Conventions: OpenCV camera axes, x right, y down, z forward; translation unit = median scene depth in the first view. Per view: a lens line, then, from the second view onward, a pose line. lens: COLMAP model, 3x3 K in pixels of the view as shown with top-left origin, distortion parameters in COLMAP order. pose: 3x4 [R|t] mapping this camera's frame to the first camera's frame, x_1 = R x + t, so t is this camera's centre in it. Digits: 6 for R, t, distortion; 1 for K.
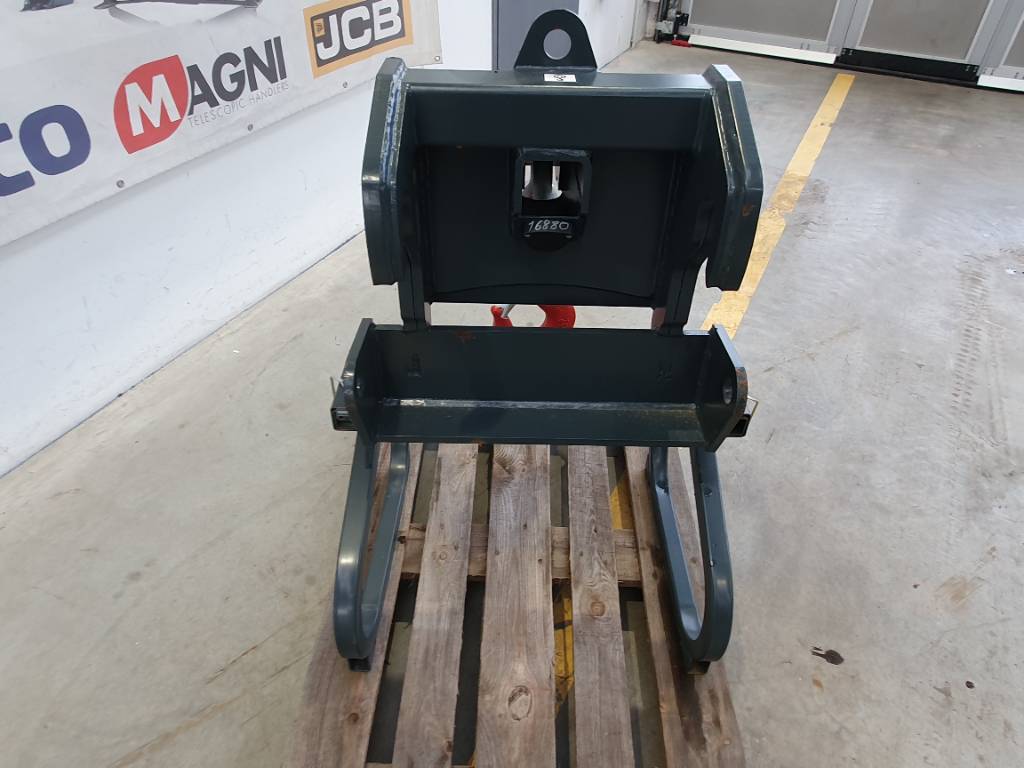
lens RADIAL K [[696.4, 0, 514.5], [0, 696.4, 391.3], [0, 0, 1]] dist [0.012146, -0.006204]
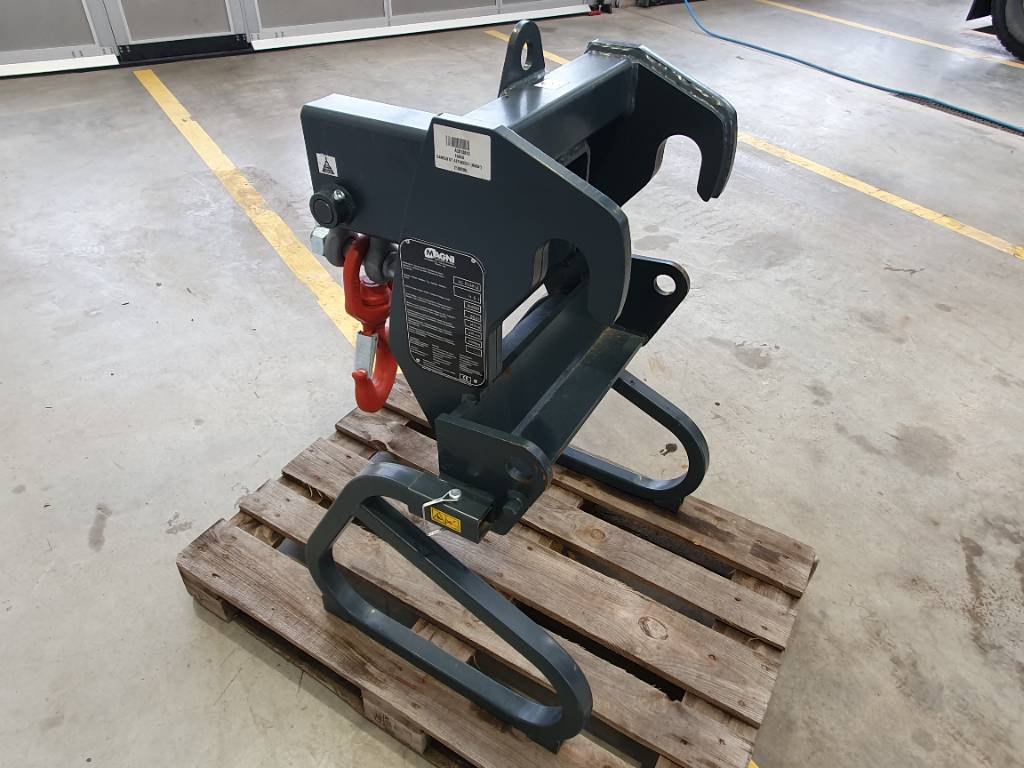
lens RADIAL K [[696.4, 0, 514.5], [0, 696.4, 388.9], [0, 0, 1]] dist [0.012146, -0.006204]
pose [[0.492049, -0.552597, 0.672699, -0.457656], [0.541987, 0.799146, 0.260030, -0.192053], [-0.681277, 0.236647, 0.692719, 0.208590]]
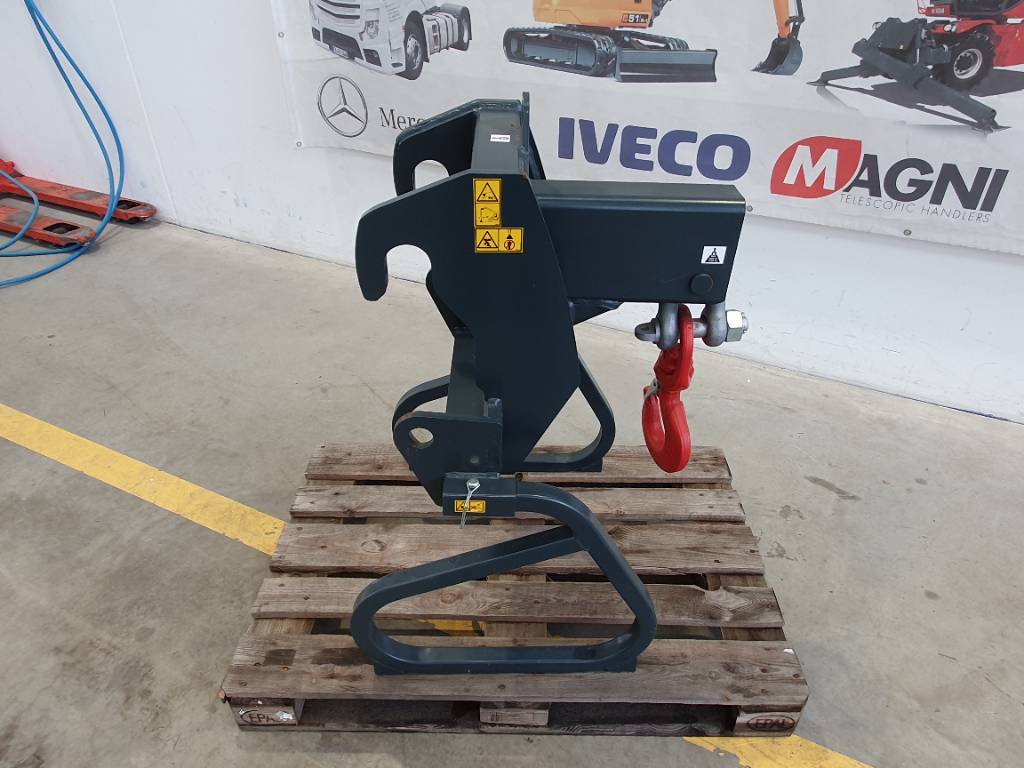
lens RADIAL K [[696.4, 0, 511.9], [0, 696.4, 391.6], [0, 0, 1]] dist [0.012146, -0.006204]
pose [[0.009774, 0.559146, -0.829012, 0.693678], [-0.645422, 0.636757, 0.421866, -0.352122], [0.763764, 0.530939, 0.367108, 0.393027]]
